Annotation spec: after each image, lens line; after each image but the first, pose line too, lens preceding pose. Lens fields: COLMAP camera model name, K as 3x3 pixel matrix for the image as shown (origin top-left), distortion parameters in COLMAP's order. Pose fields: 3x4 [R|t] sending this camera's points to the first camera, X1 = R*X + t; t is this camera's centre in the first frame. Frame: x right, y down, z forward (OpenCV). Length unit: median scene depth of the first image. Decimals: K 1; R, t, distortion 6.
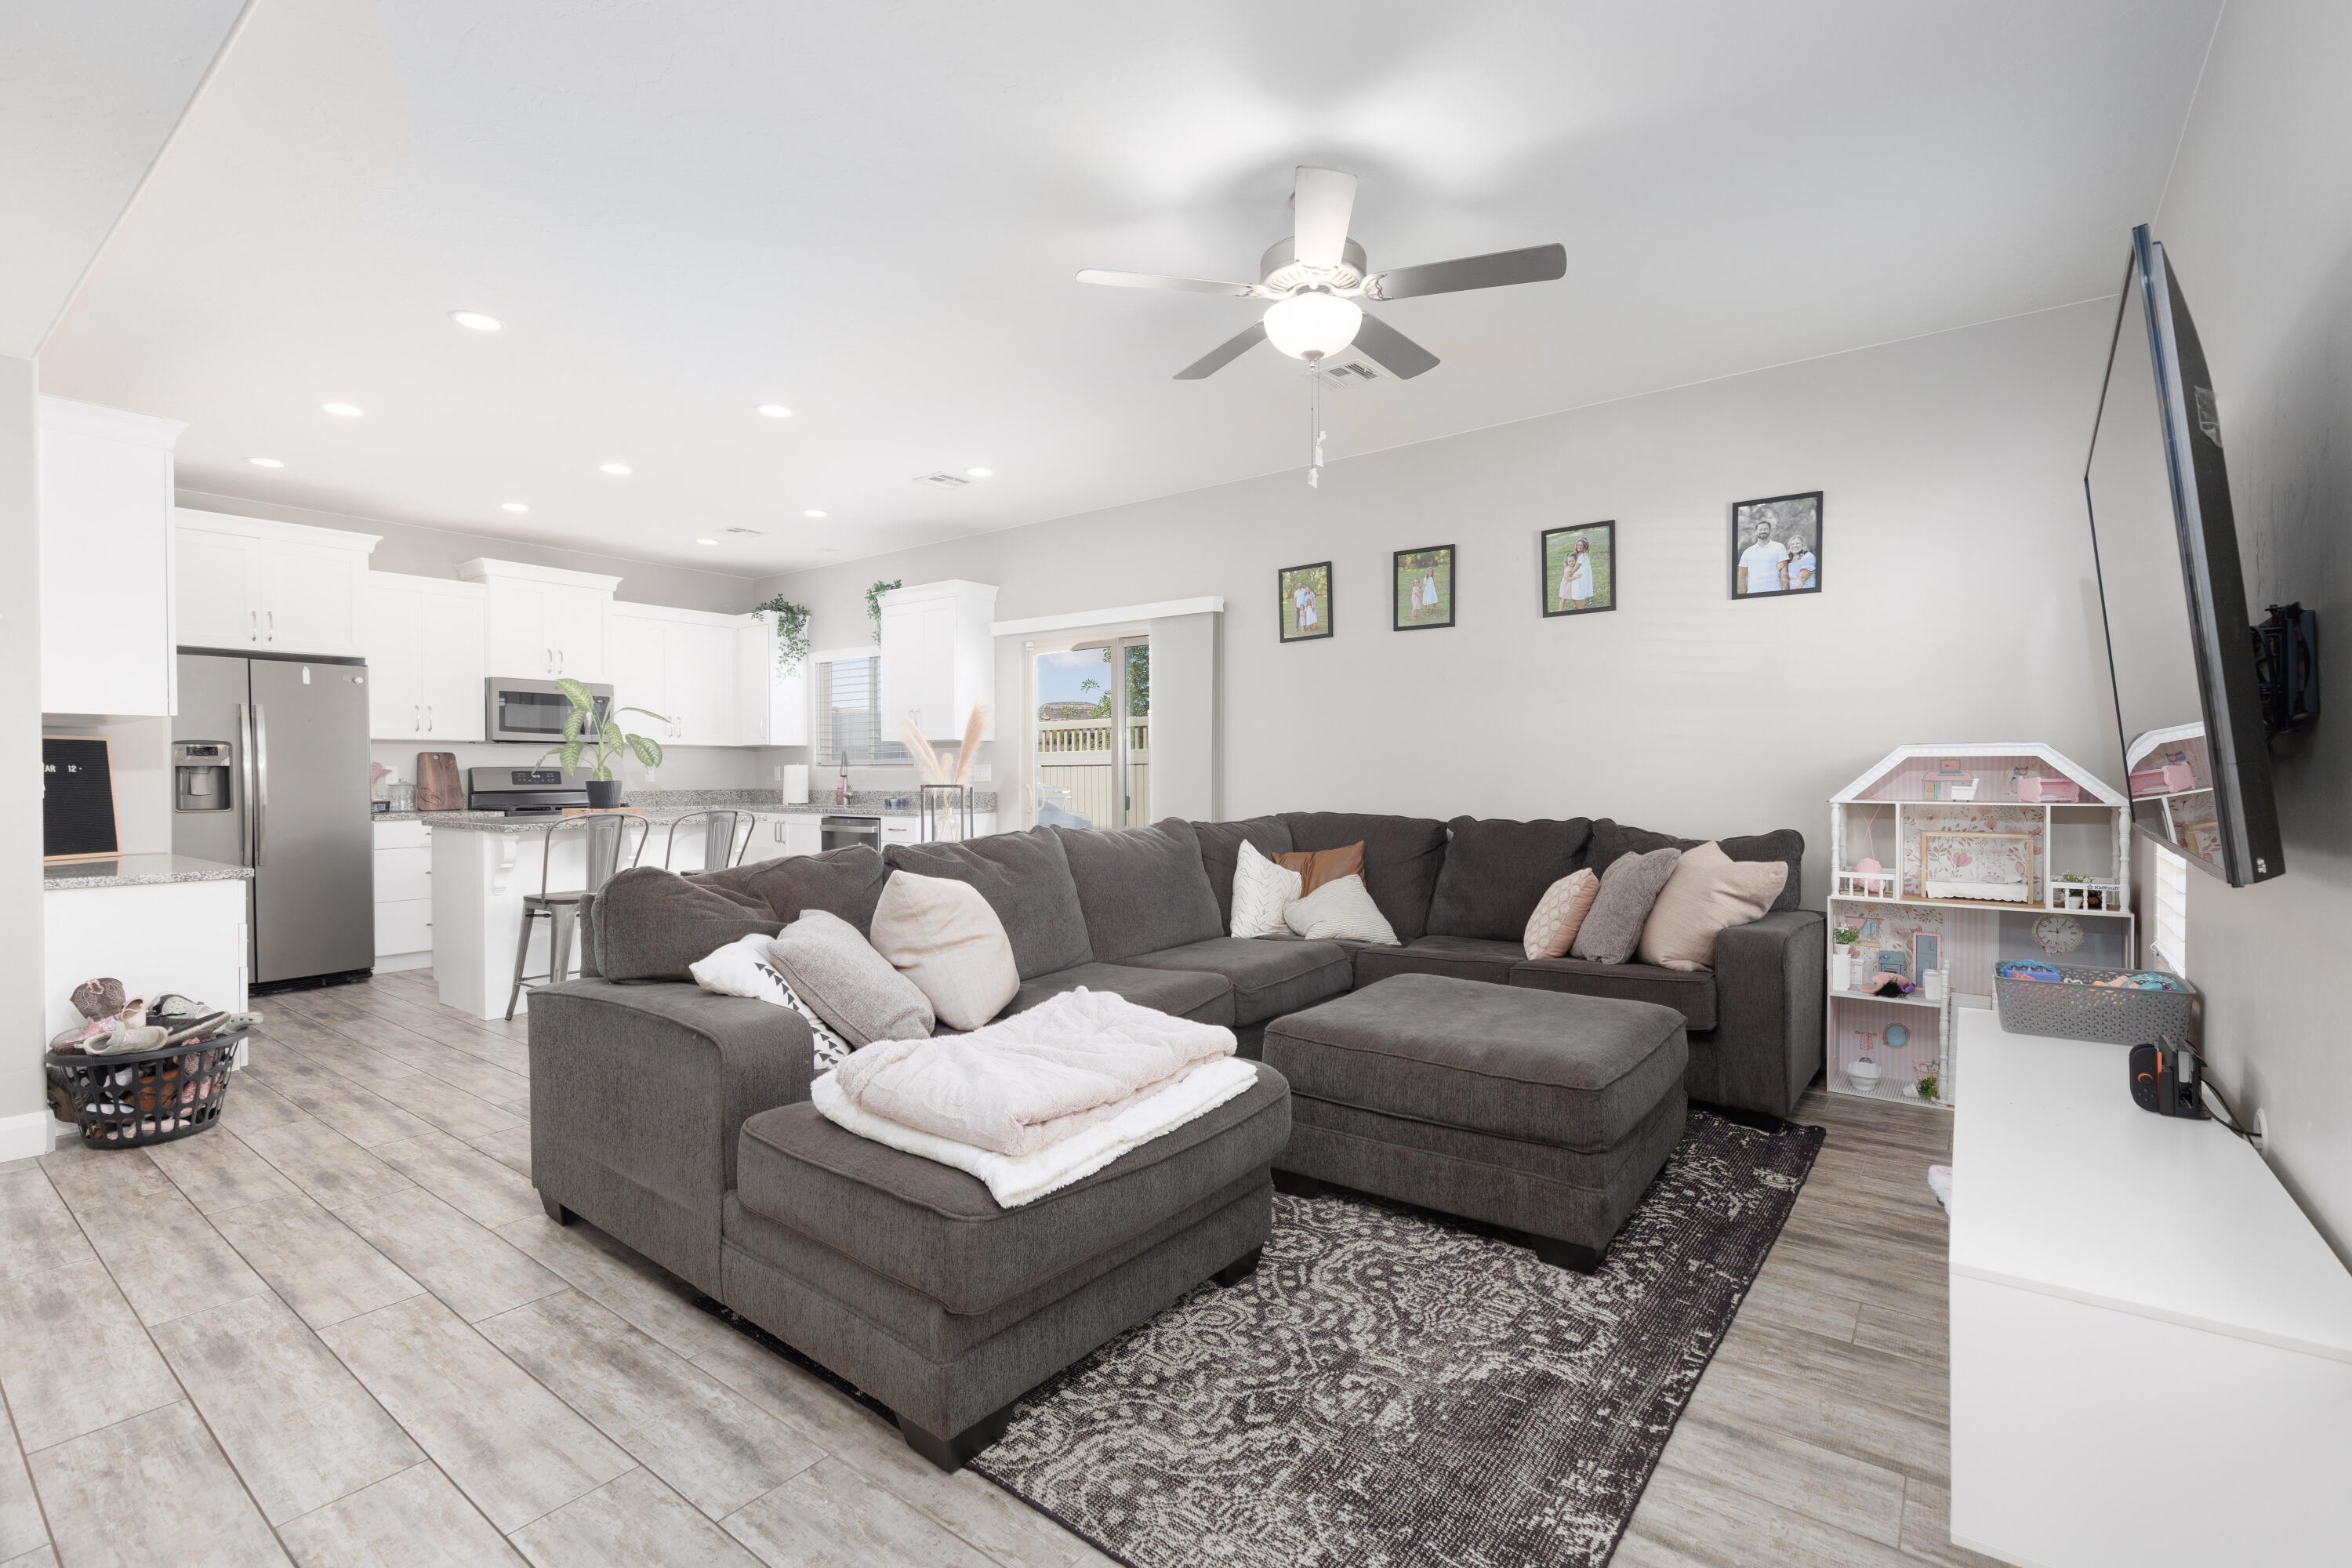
lens RADIAL K [[1057.9, 0, 1184.7], [0, 1057.9, 781.5], [0, 0, 1]] dist [0.007315, -0.001678]
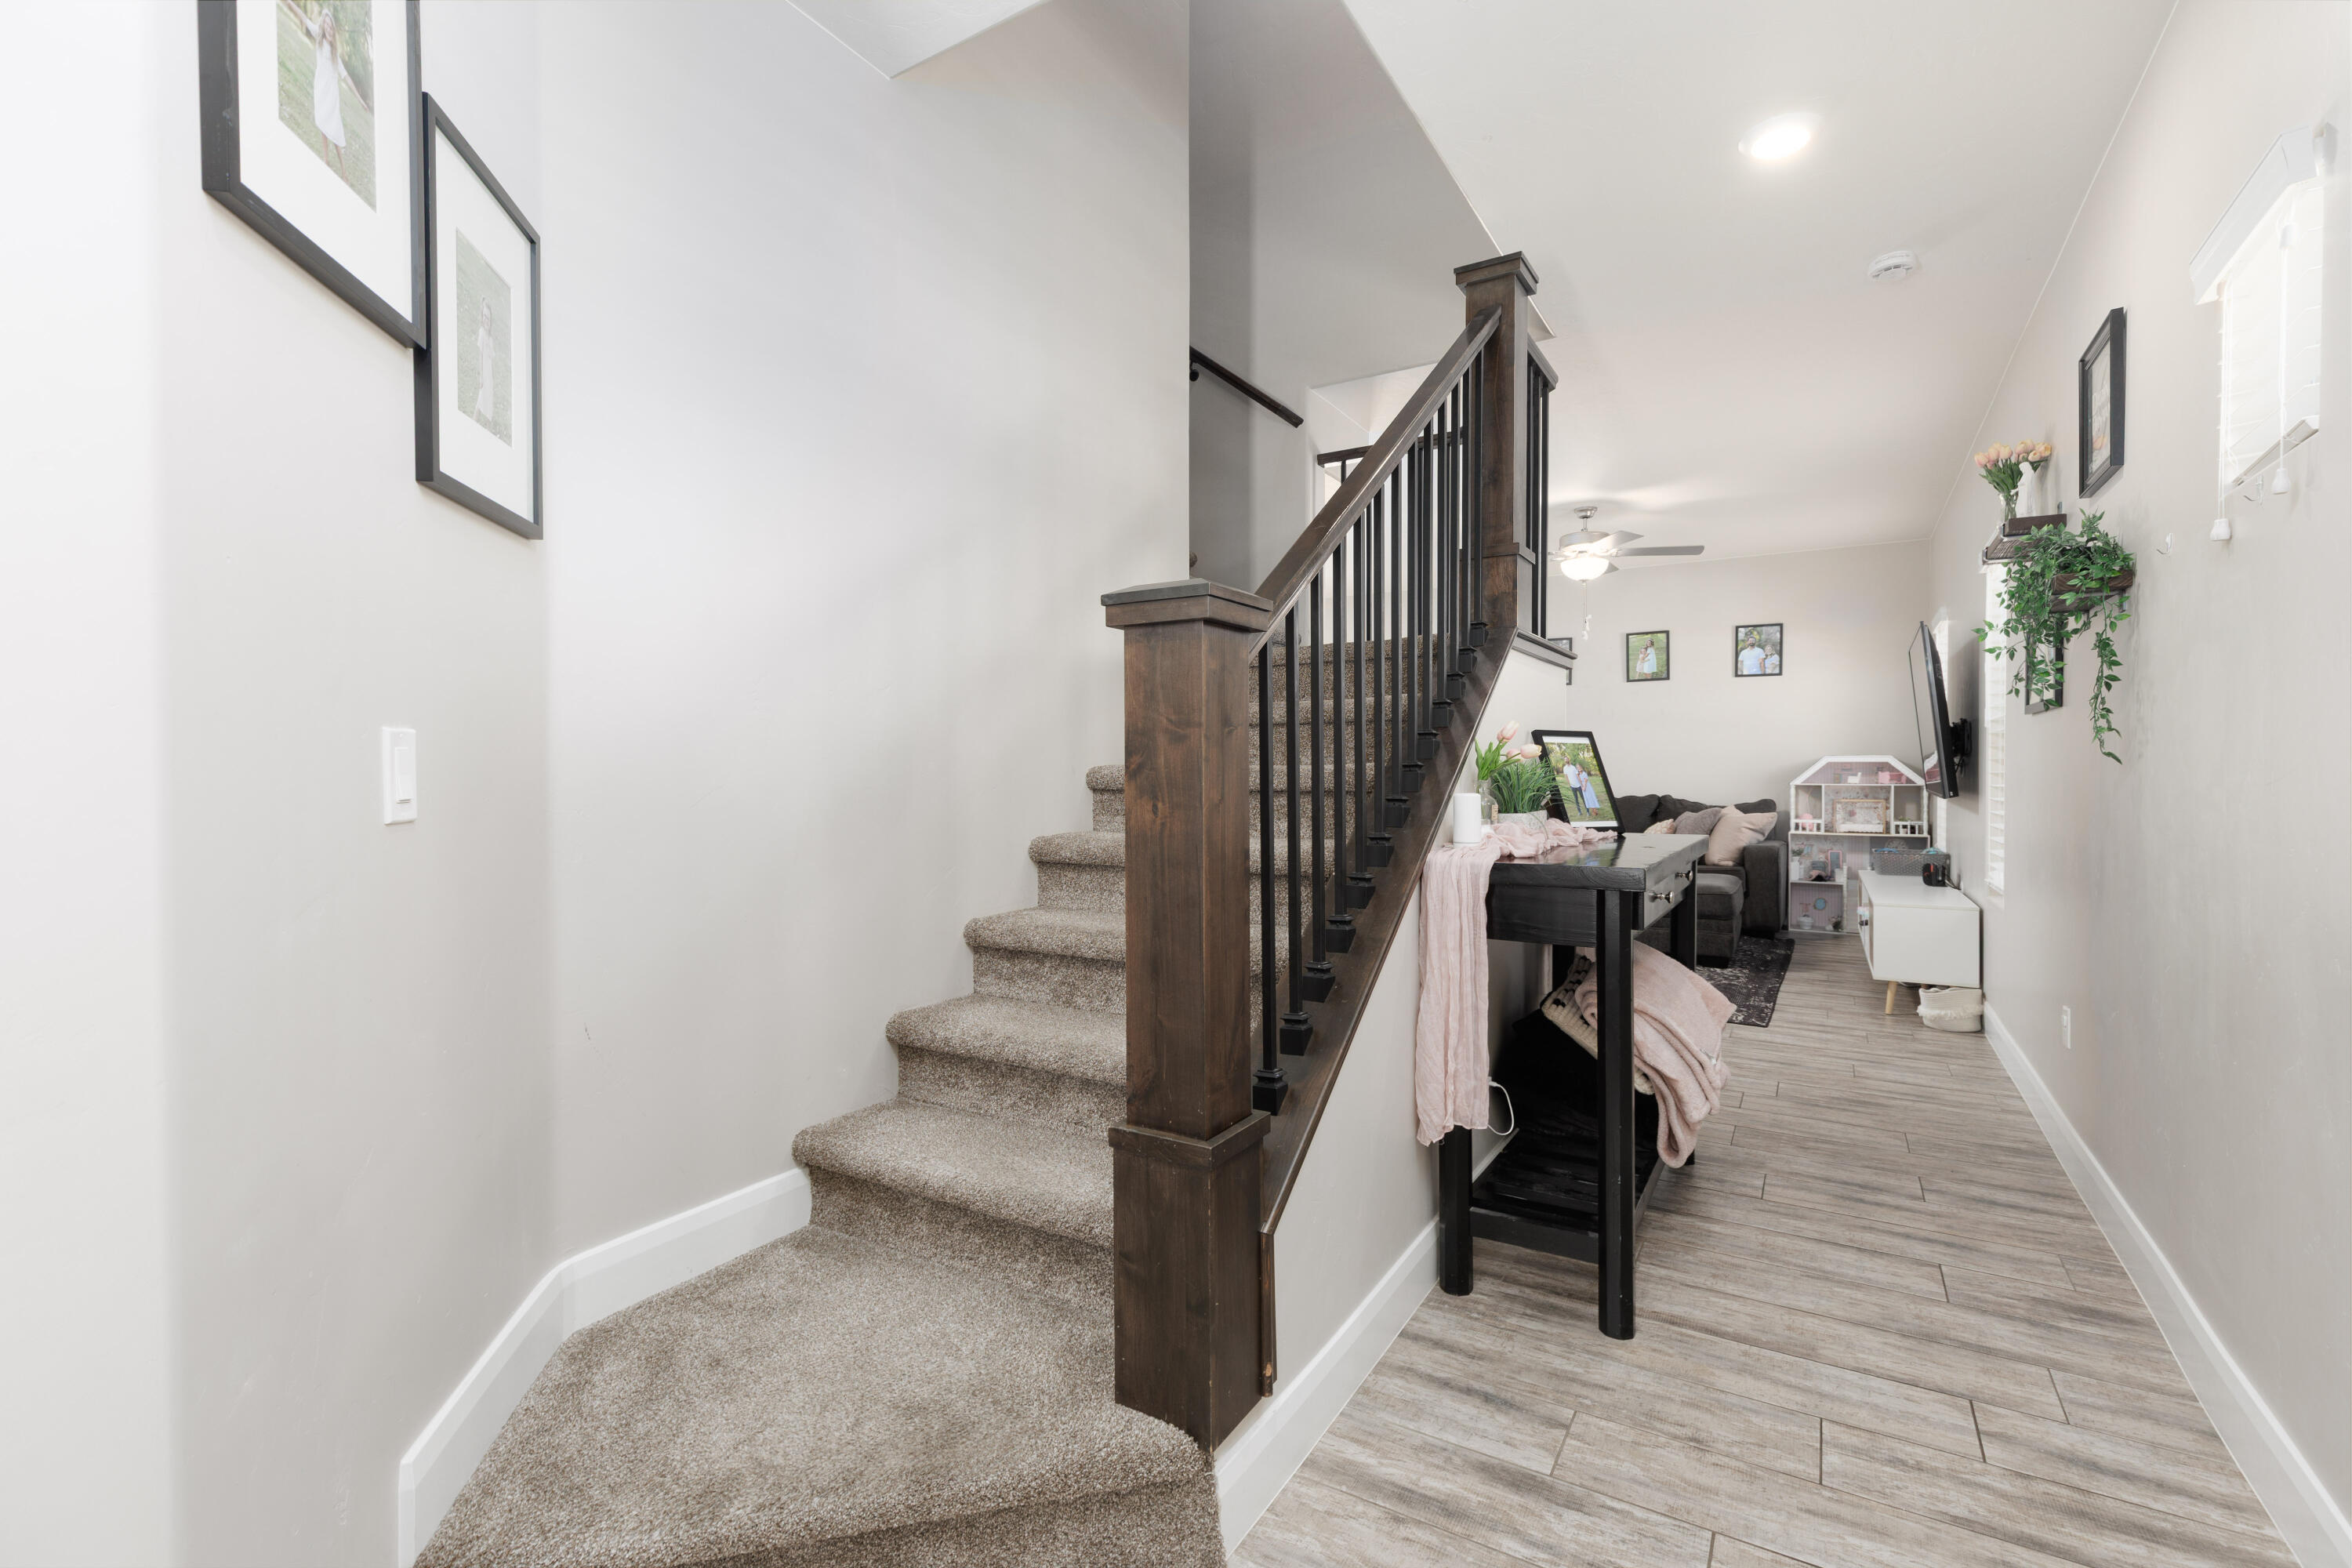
lens RADIAL K [[1057.9, 0, 1183.1], [0, 1057.9, 776.4], [0, 0, 1]] dist [0.007315, -0.001678]
pose [[0.994595, 0.004864, 0.103714, -0.586814], [-0.004327, 0.999976, -0.005405, 0.015804], [-0.103738, 0.004927, 0.994592, -0.690477]]
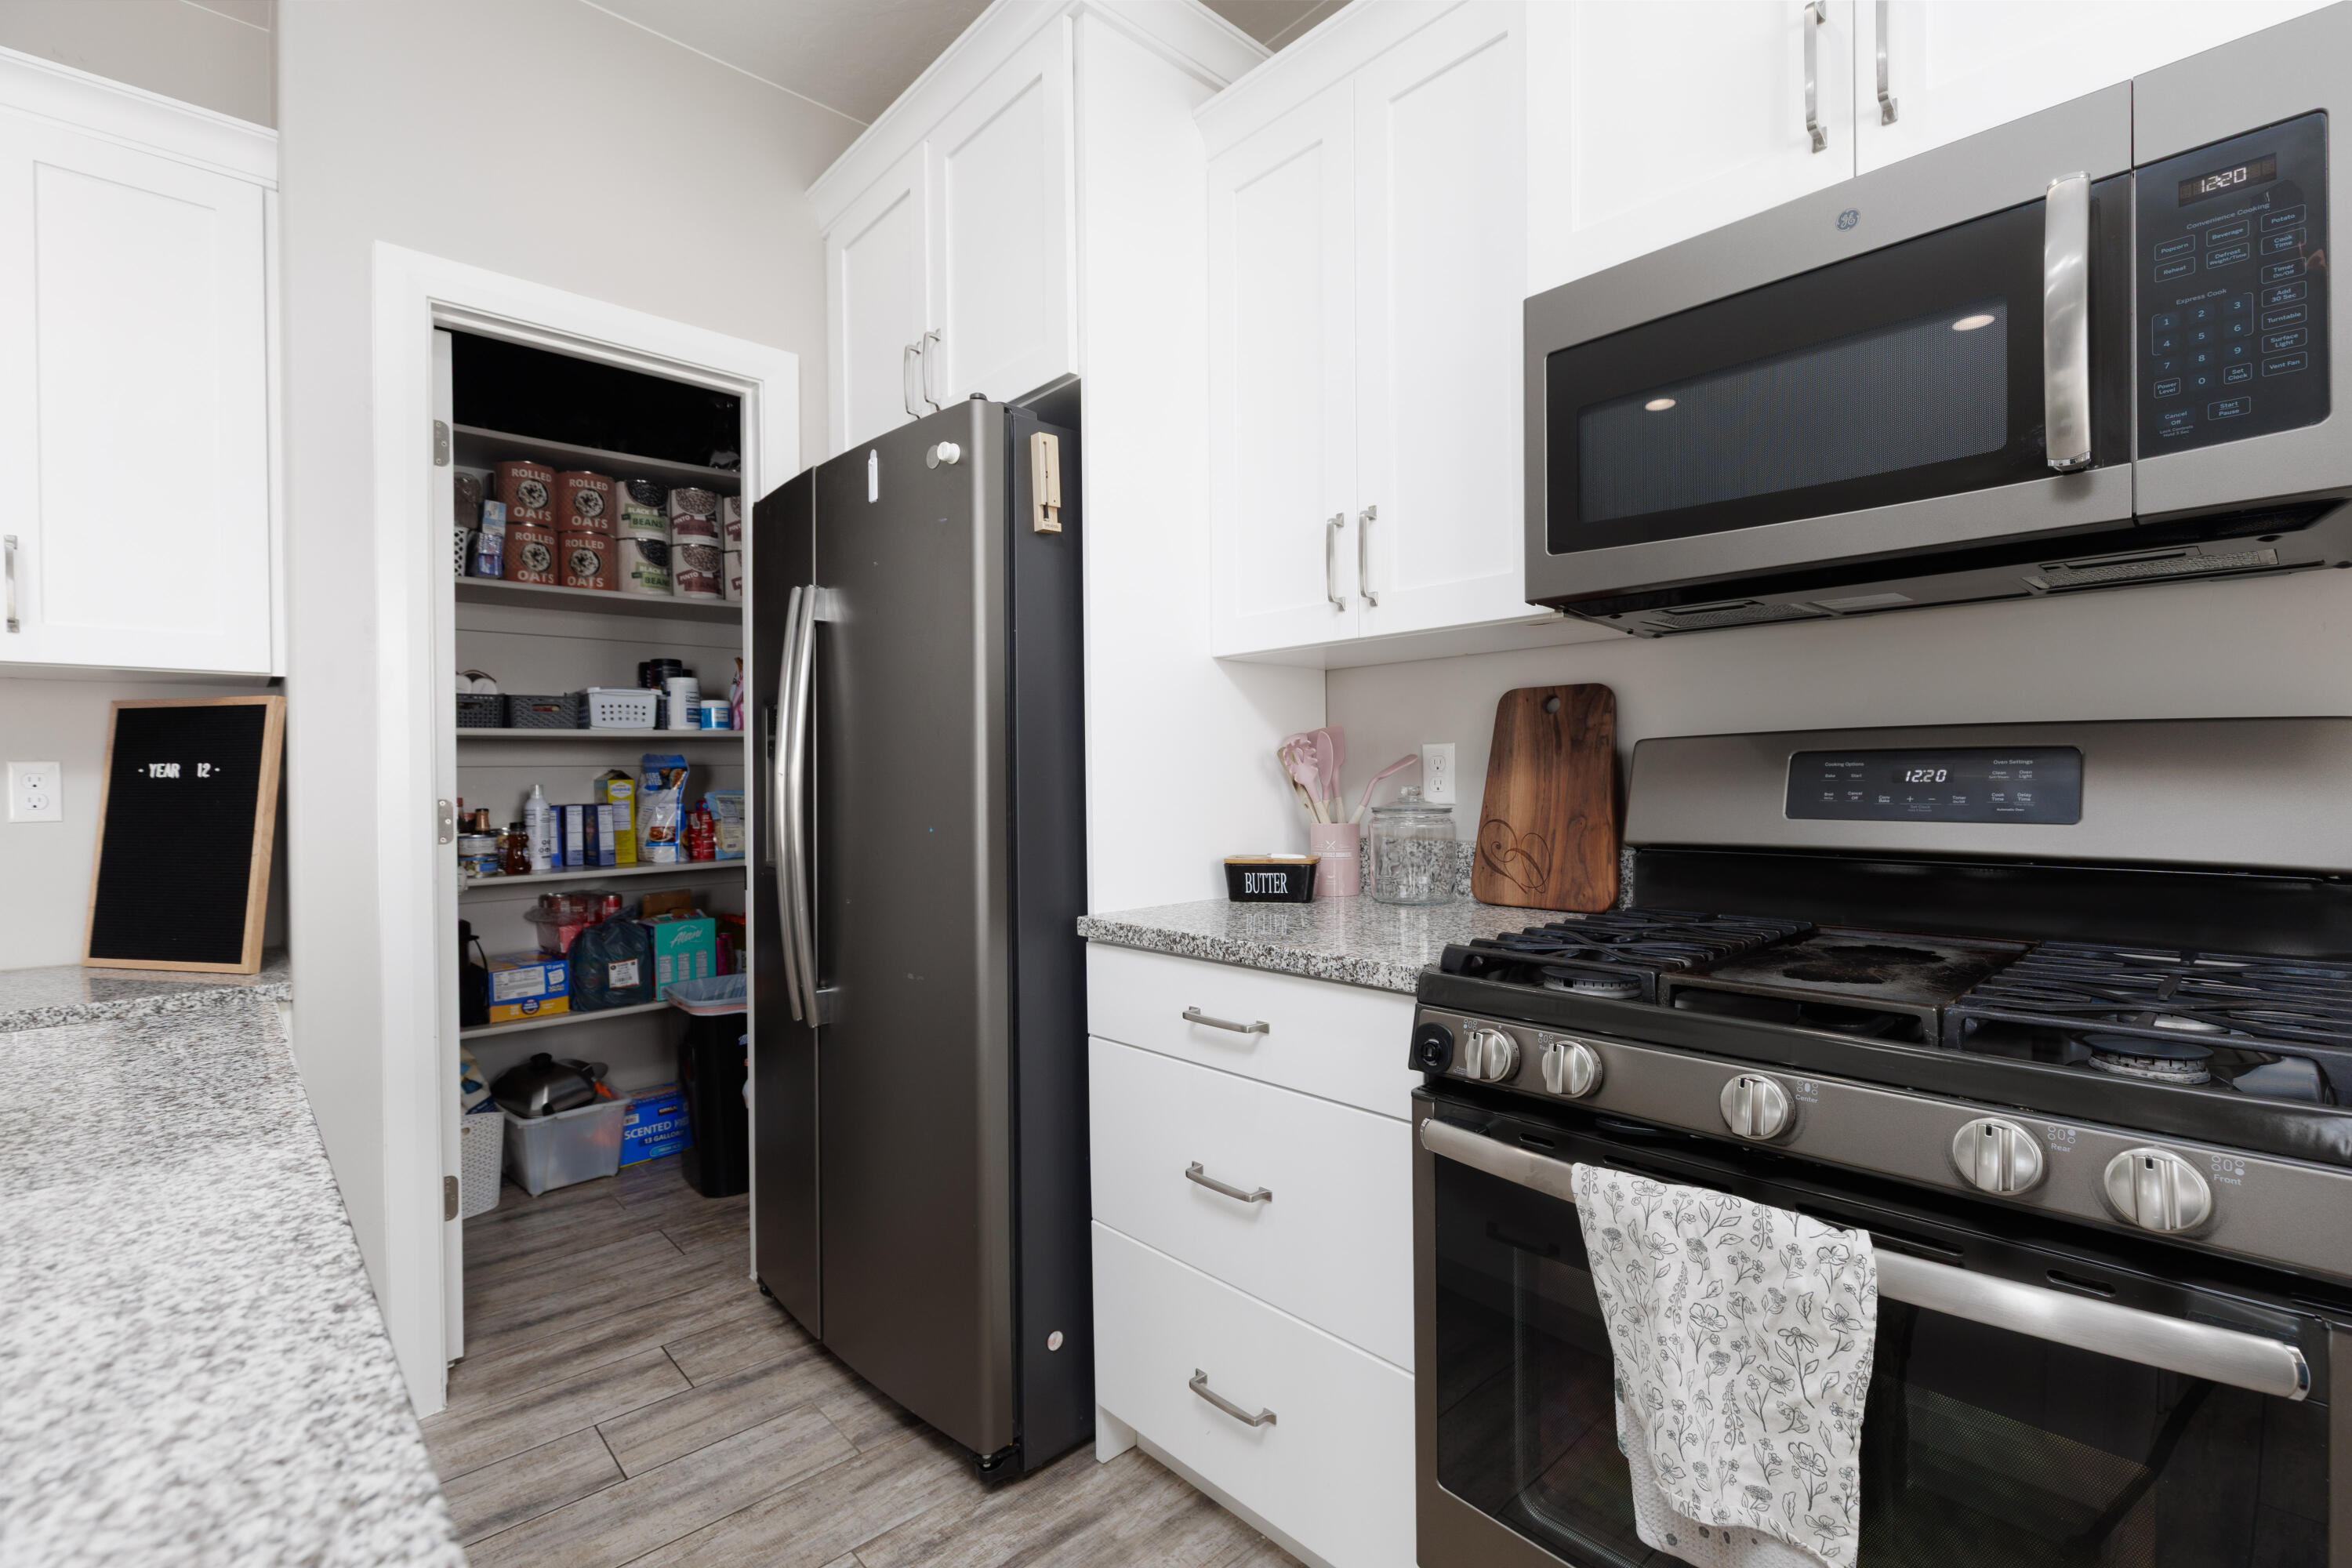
lens RADIAL K [[1057.9, 0, 1191.2], [0, 1057.9, 780.3], [0, 0, 1]] dist [0.007315, -0.001678]
pose [[-0.170505, 0.011385, -0.985291, -0.633412], [0.003650, 0.999934, 0.010922, -0.010391], [0.985350, -0.001734, -0.170535, 1.409139]]
